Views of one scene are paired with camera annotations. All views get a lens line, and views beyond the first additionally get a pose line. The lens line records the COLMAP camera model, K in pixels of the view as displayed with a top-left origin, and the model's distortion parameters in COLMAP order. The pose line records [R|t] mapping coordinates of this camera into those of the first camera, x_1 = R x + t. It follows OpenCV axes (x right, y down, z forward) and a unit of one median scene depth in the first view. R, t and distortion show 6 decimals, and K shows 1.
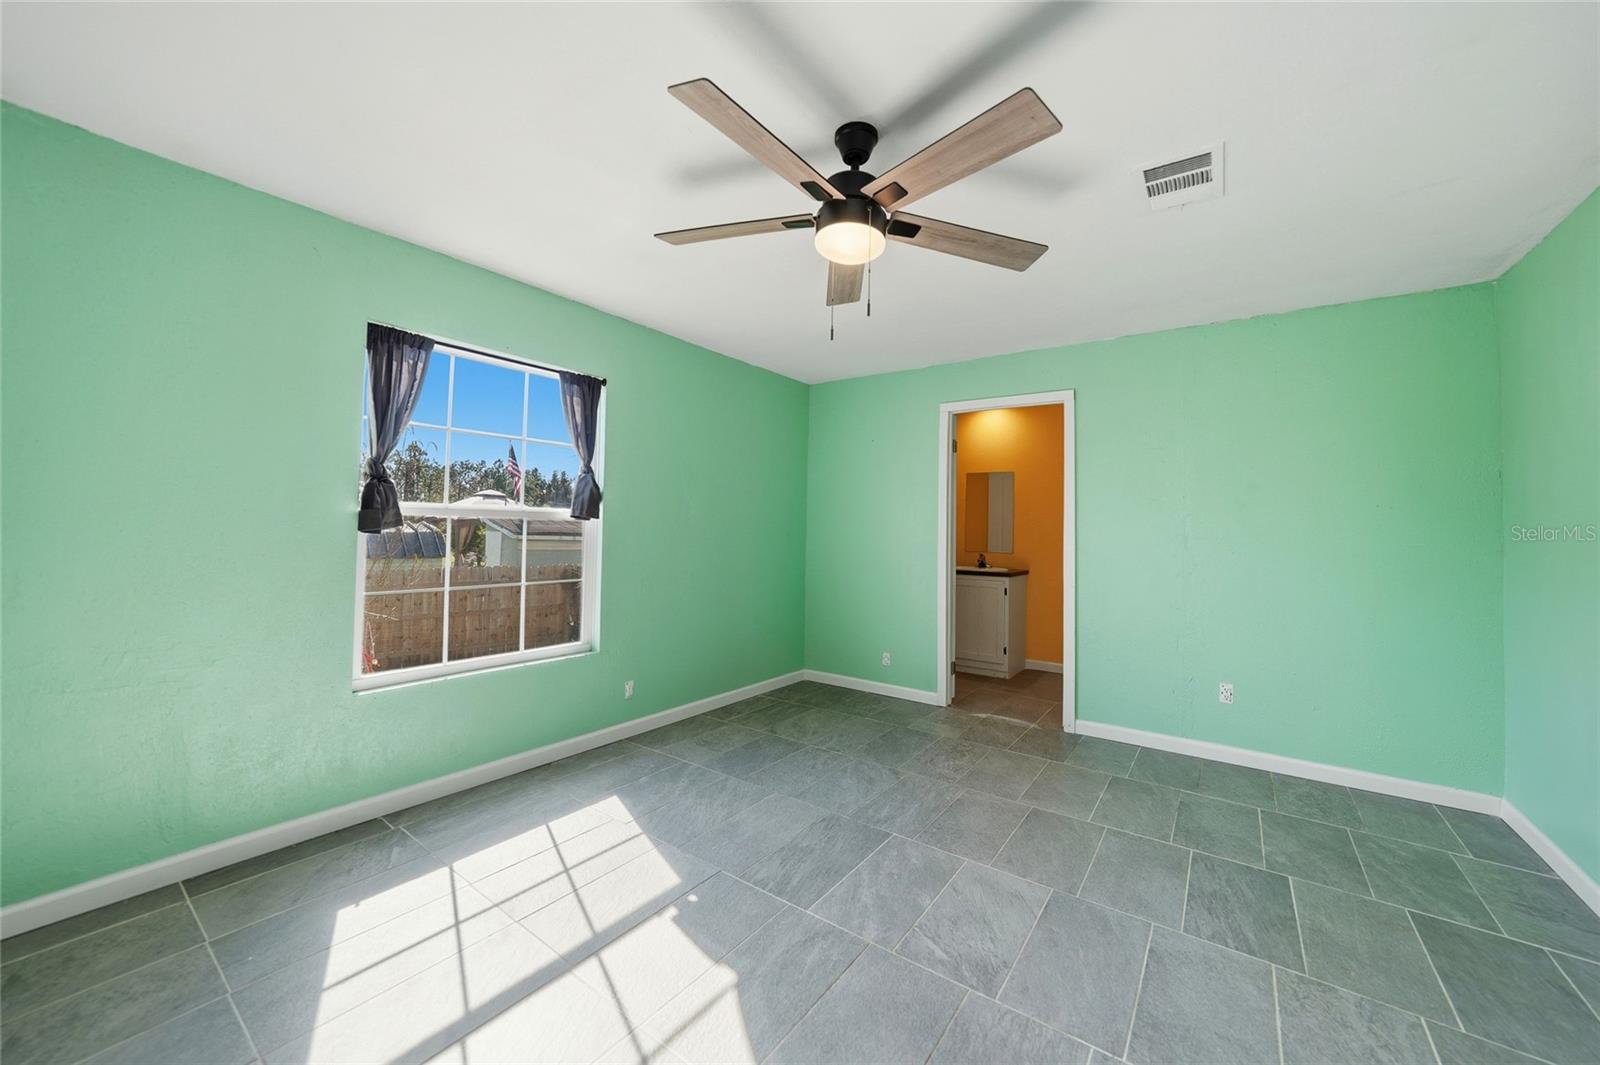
lens RADIAL K [[598.9, 0, 806.1], [0, 598.9, 510.4], [0, 0, 1]] dist [-0.016275, 0.000381]
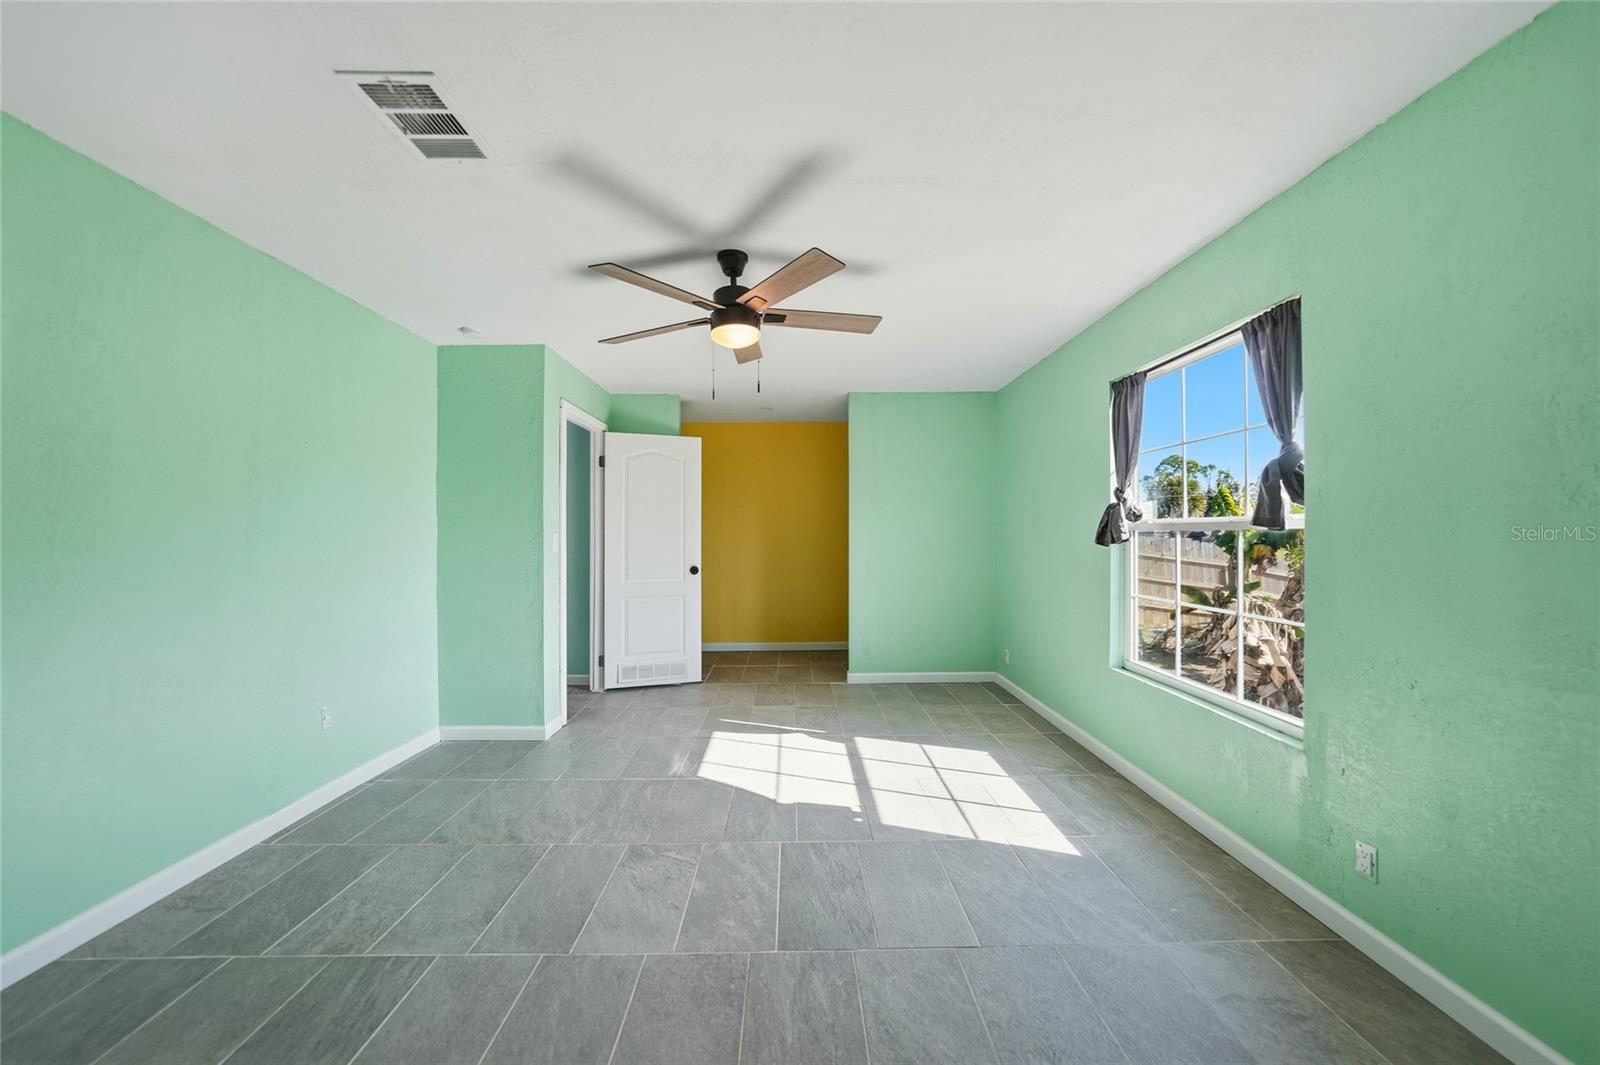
lens RADIAL K [[560.3, 0, 800.2], [0, 560.3, 535.4], [0, 0, 1]] dist [-0.020006, 0.002839]
pose [[-0.801663, -0.016831, -0.597539, 0.477094], [0.003310, 0.999463, -0.032594, 0.046538], [0.597767, -0.028107, -0.801177, 1.390966]]
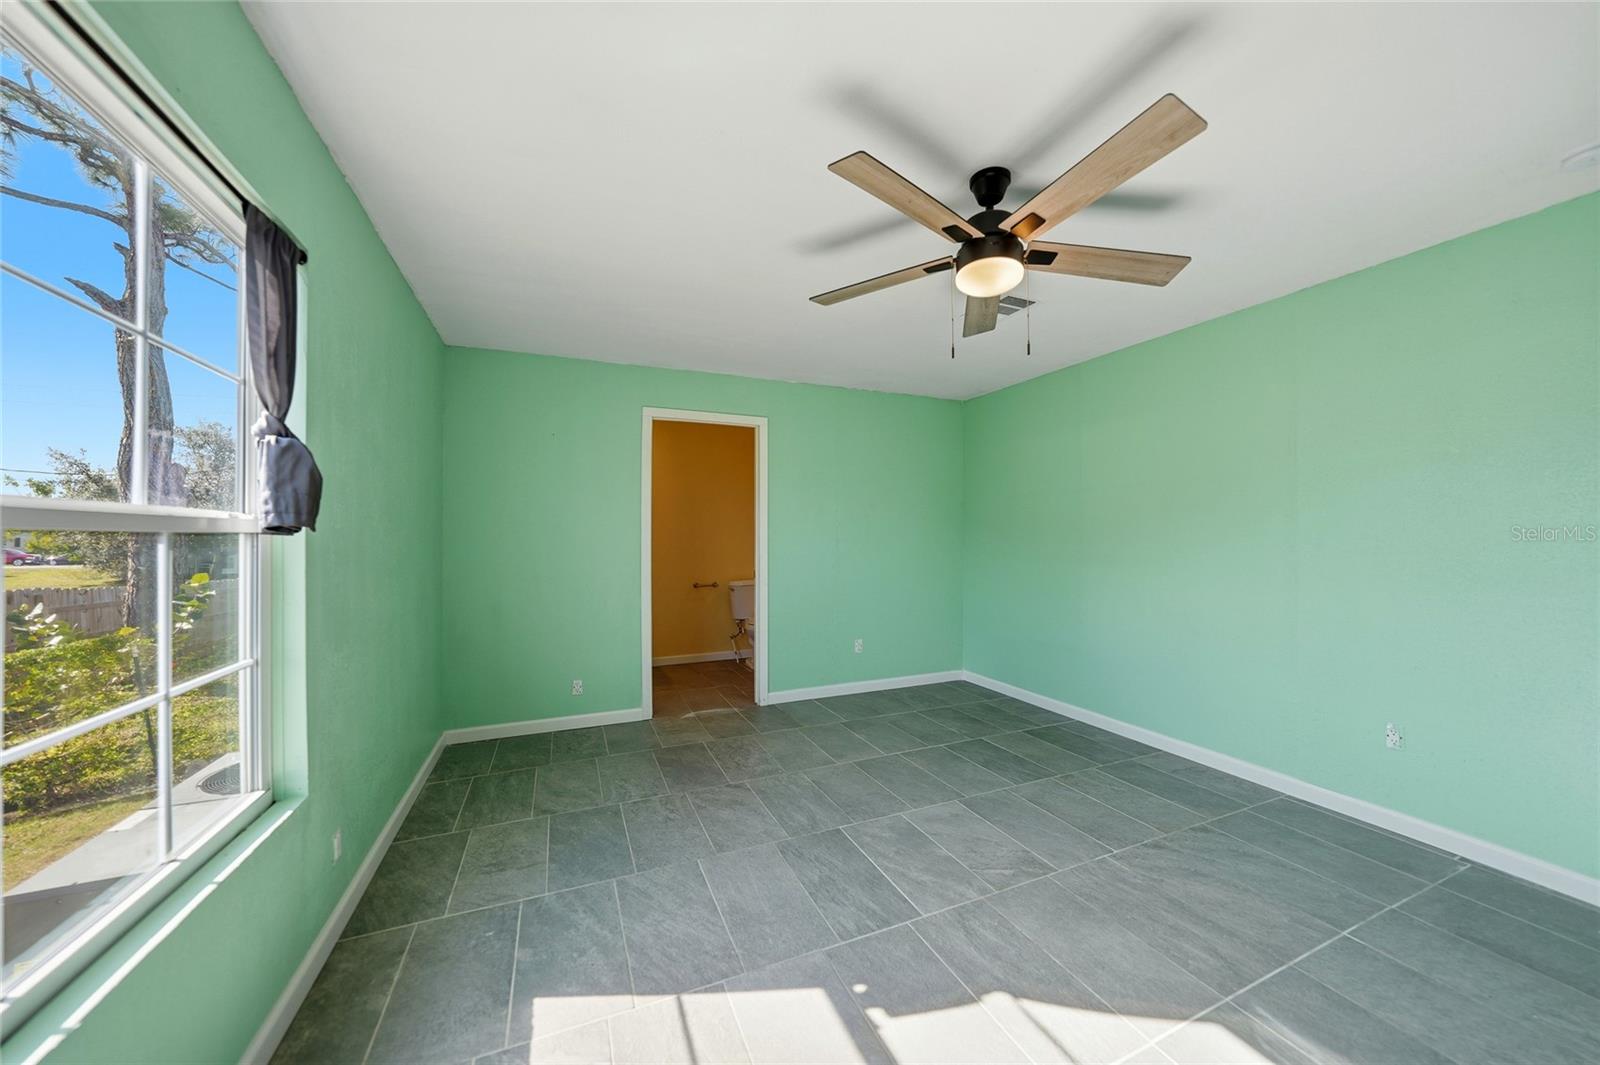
lens RADIAL K [[560.3, 0, 799.0], [0, 560.3, 530.9], [0, 0, 1]] dist [-0.020006, 0.002839]
pose [[0.514924, -0.011141, 0.857163, -0.641536], [-0.011956, 0.999725, 0.020177, -0.000603], [-0.857152, -0.020638, 0.514650, 0.496820]]
